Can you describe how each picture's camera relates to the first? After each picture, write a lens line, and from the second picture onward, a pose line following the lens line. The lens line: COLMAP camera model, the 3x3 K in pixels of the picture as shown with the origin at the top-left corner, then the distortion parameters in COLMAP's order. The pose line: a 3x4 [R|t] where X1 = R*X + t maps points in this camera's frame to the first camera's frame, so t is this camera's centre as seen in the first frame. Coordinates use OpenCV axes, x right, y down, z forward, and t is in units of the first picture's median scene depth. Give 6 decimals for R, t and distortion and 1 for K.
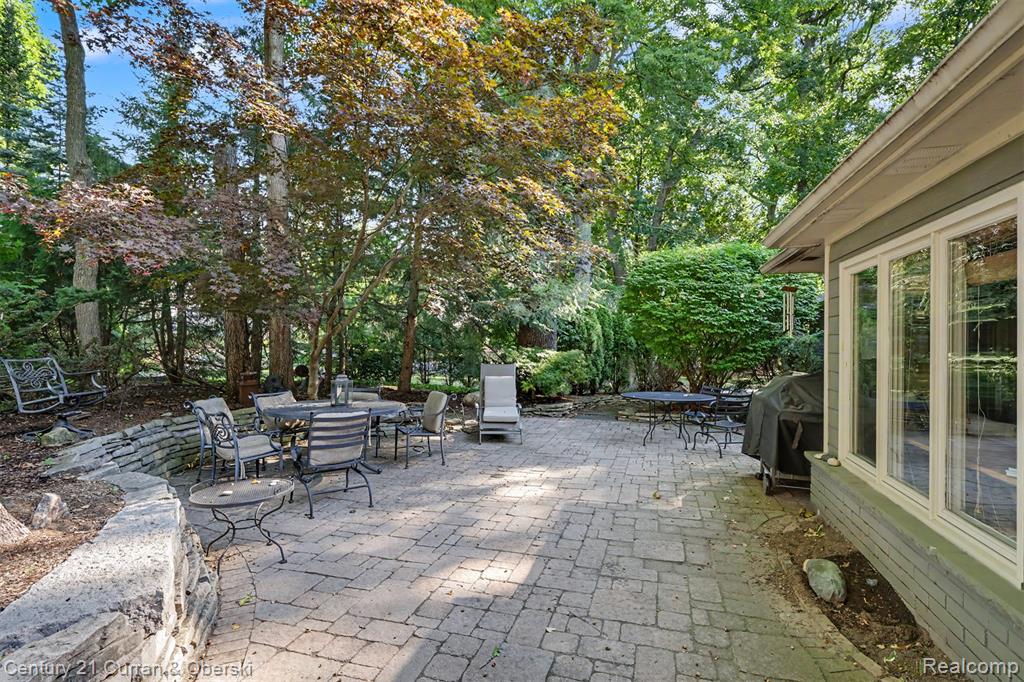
lens RADIAL K [[507.7, 0, 512.0], [0, 507.7, 341.0], [0, 0, 1]] dist [-0.002434, -0.000131]
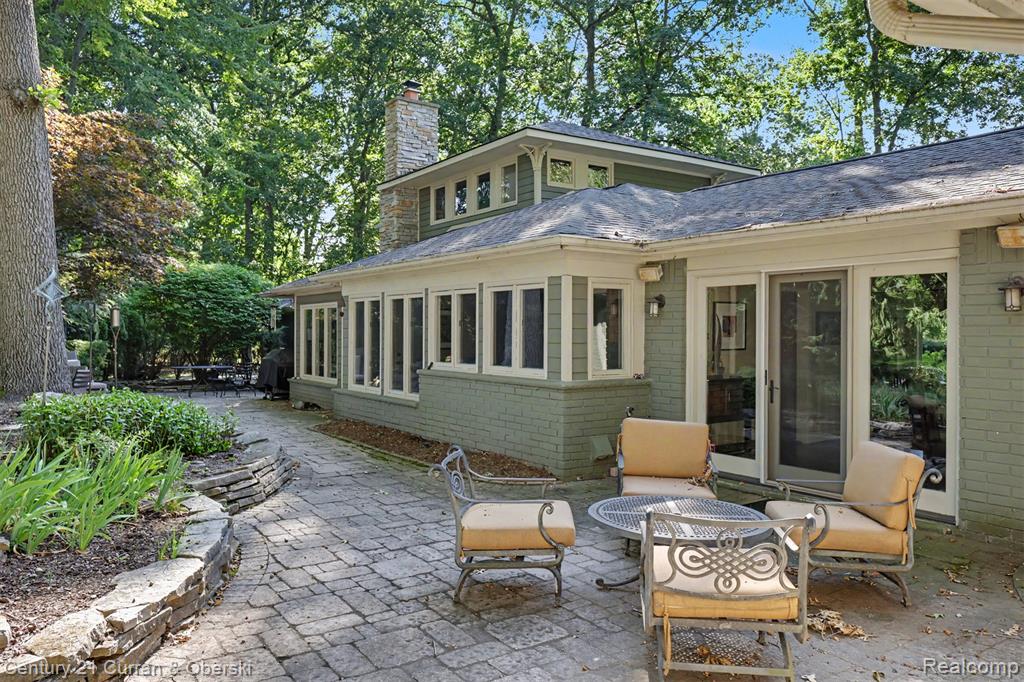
lens RADIAL K [[751.7, 0, 503.9], [0, 751.7, 340.6], [0, 0, 1]] dist [0.024676, 0.003252]
pose [[0.643792, -0.009826, 0.765138, -0.805126], [0.000170, 0.999919, 0.012699, -0.006645], [-0.765201, -0.008045, 0.643741, -1.126256]]
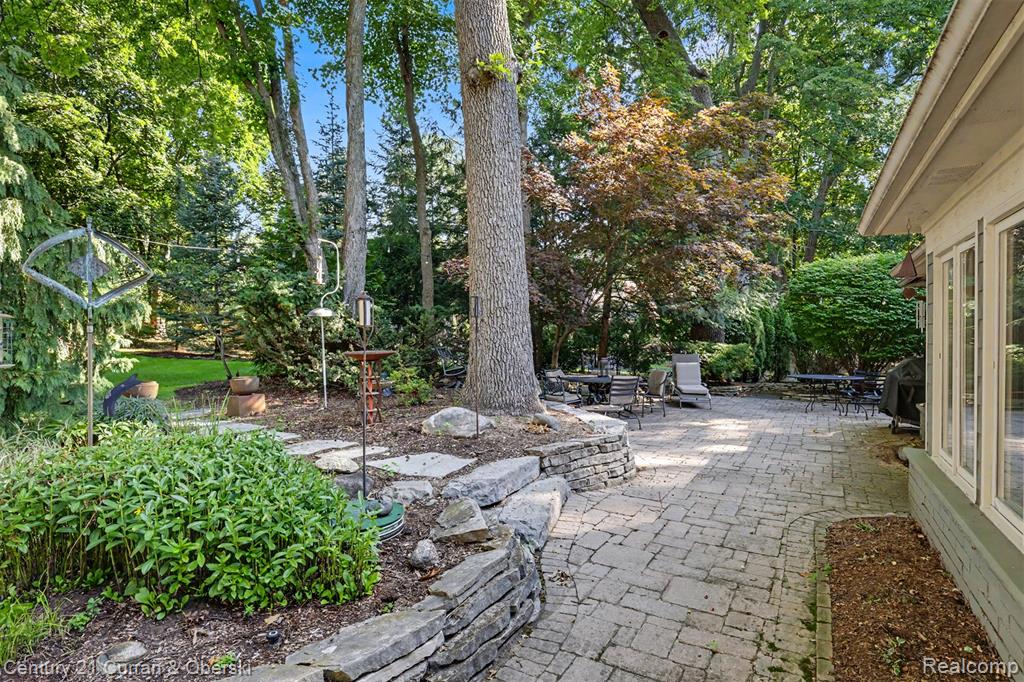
lens RADIAL K [[537.1, 0, 512.0], [0, 537.1, 341.0], [0, 0, 1]] dist [-0.004633, -0.000507]
pose [[0.971227, -0.003947, -0.238122, -0.140986], [0.006118, 0.999946, 0.008377, -0.003149], [0.238077, -0.009593, 0.971199, -0.506967]]
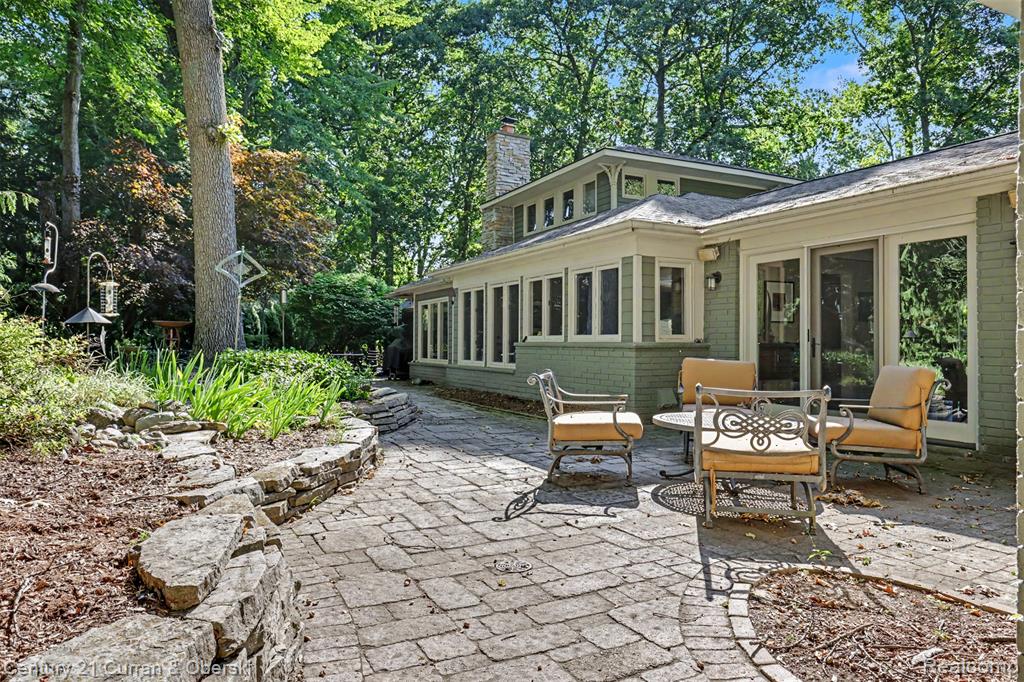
lens RADIAL K [[648.3, 0, 512.0], [0, 648.3, 341.0], [0, 0, 1]] dist [0.029499, -0.004868]
pose [[0.725436, 0.001807, 0.688287, -0.851630], [0.000510, 0.999995, -0.003164, 0.055257], [-0.688289, 0.002646, 0.725432, -1.164486]]
